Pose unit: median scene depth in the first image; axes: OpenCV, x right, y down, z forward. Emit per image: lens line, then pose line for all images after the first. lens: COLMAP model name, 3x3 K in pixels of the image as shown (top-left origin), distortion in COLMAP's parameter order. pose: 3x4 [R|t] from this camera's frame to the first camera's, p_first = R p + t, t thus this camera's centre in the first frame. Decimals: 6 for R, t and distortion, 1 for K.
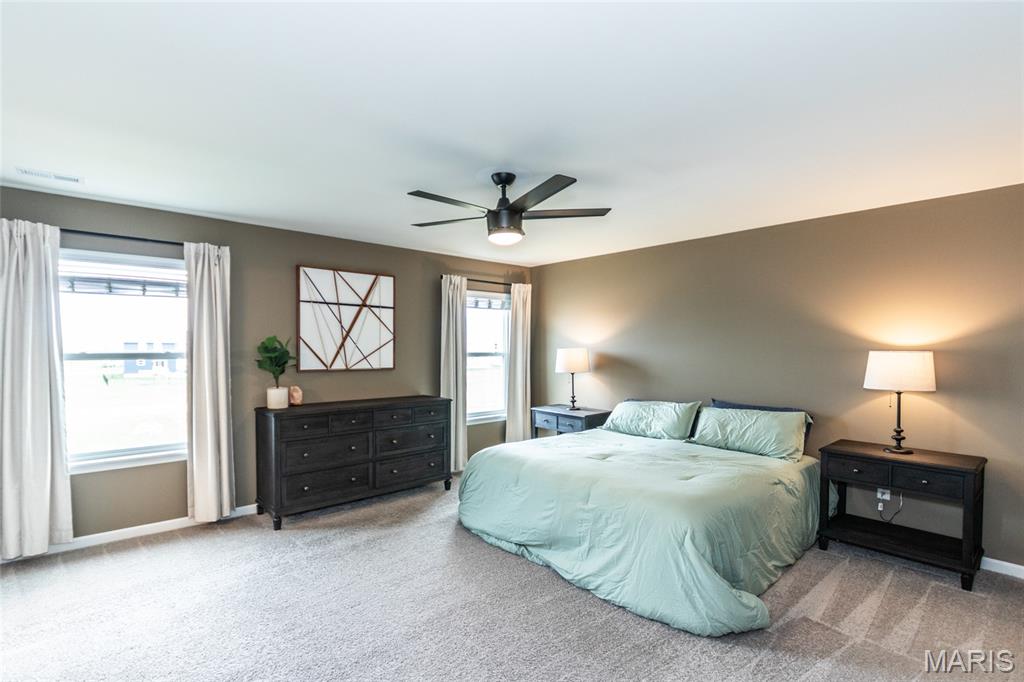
lens RADIAL K [[467.7, 0, 508.7], [0, 467.7, 344.4], [0, 0, 1]] dist [-0.001385, -0.000327]
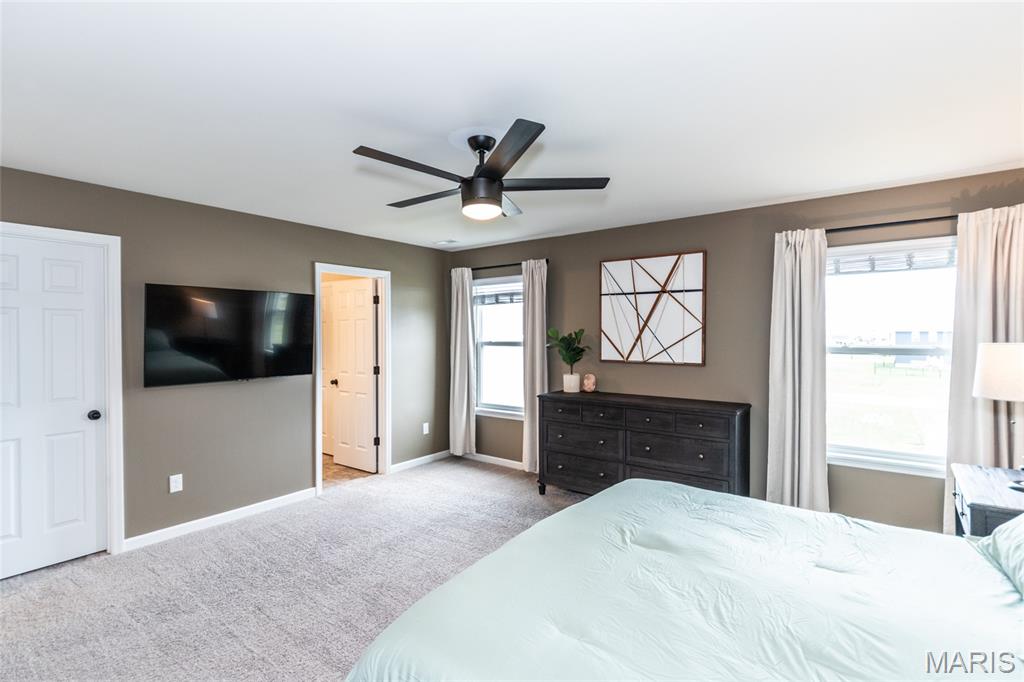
lens RADIAL K [[483.9, 0, 529.7], [0, 483.9, 324.6], [0, 0, 1]] dist [0.001412, 0.000118]
pose [[0.221419, -0.022620, -0.974916, 0.575812], [0.009209, 0.999735, -0.021104, -0.003298], [0.975135, -0.004305, 0.221569, 0.583948]]
